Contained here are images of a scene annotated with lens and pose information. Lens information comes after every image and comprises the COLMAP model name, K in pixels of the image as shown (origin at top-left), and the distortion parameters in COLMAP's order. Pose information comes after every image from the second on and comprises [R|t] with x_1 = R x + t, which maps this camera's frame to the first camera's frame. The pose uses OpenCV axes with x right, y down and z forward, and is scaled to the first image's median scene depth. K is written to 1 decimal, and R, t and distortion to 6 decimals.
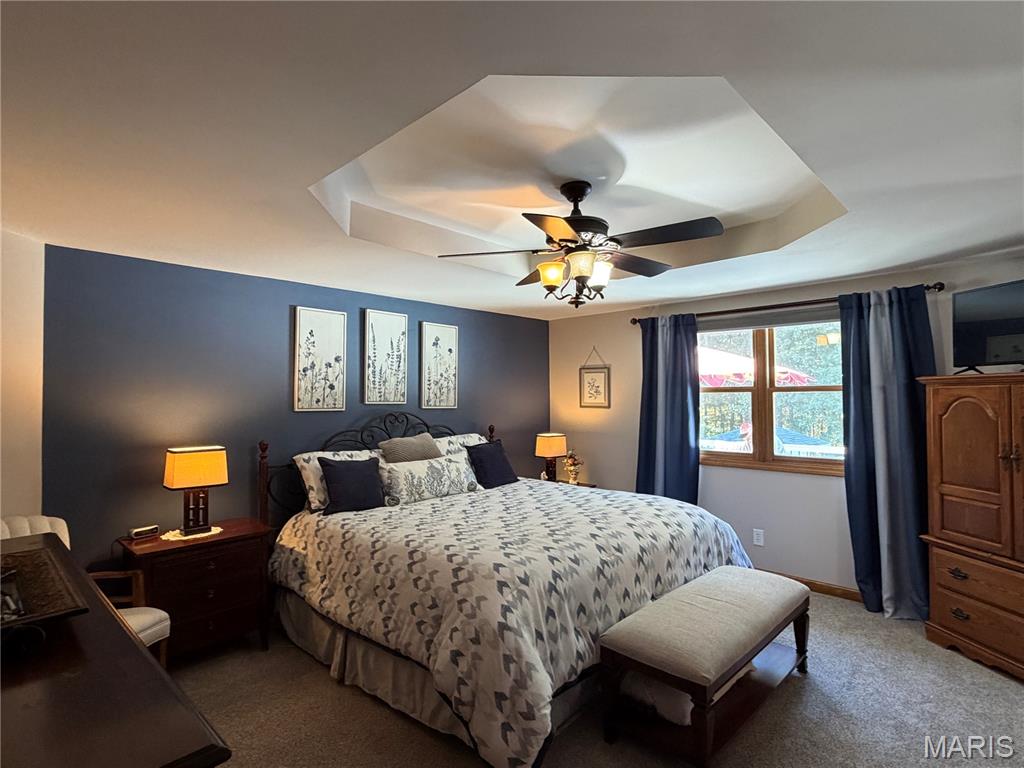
lens RADIAL K [[526.4, 0, 511.7], [0, 526.4, 384.7], [0, 0, 1]] dist [-0.001866, 0.001033]
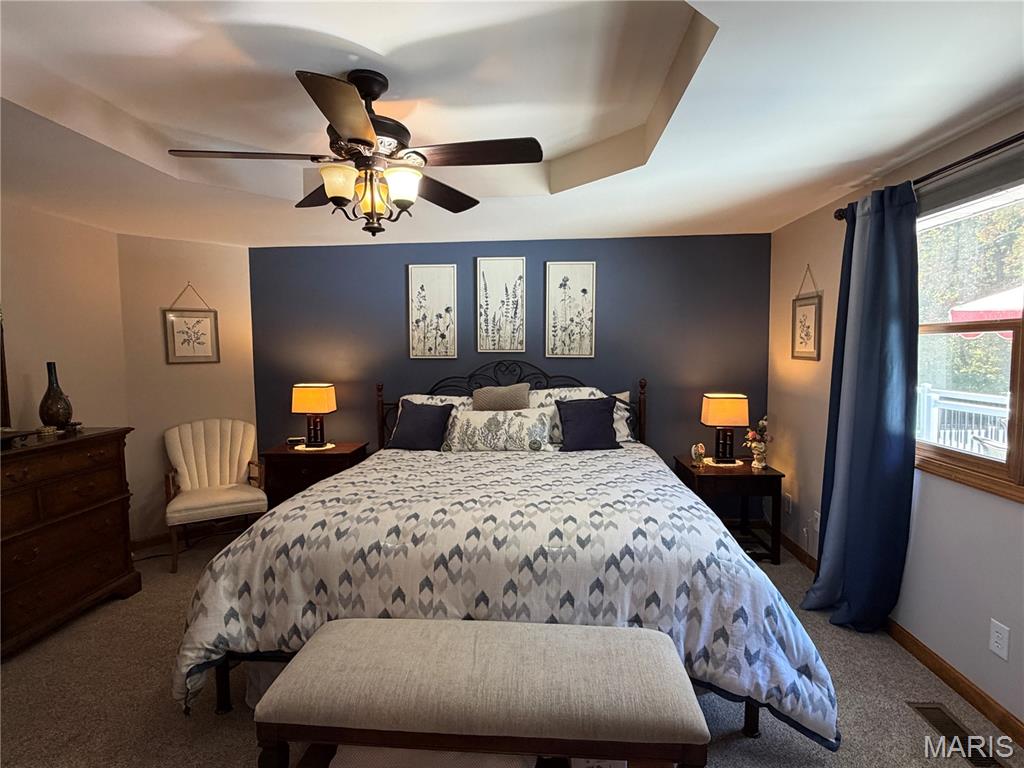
lens RADIAL K [[526.4, 0, 510.1], [0, 526.4, 383.0], [0, 0, 1]] dist [-0.001866, 0.001033]
pose [[0.642718, 0.050595, -0.764430, 0.567942], [0.025073, 0.995893, 0.086996, 0.009267], [0.765692, -0.075080, 0.638810, 0.400301]]
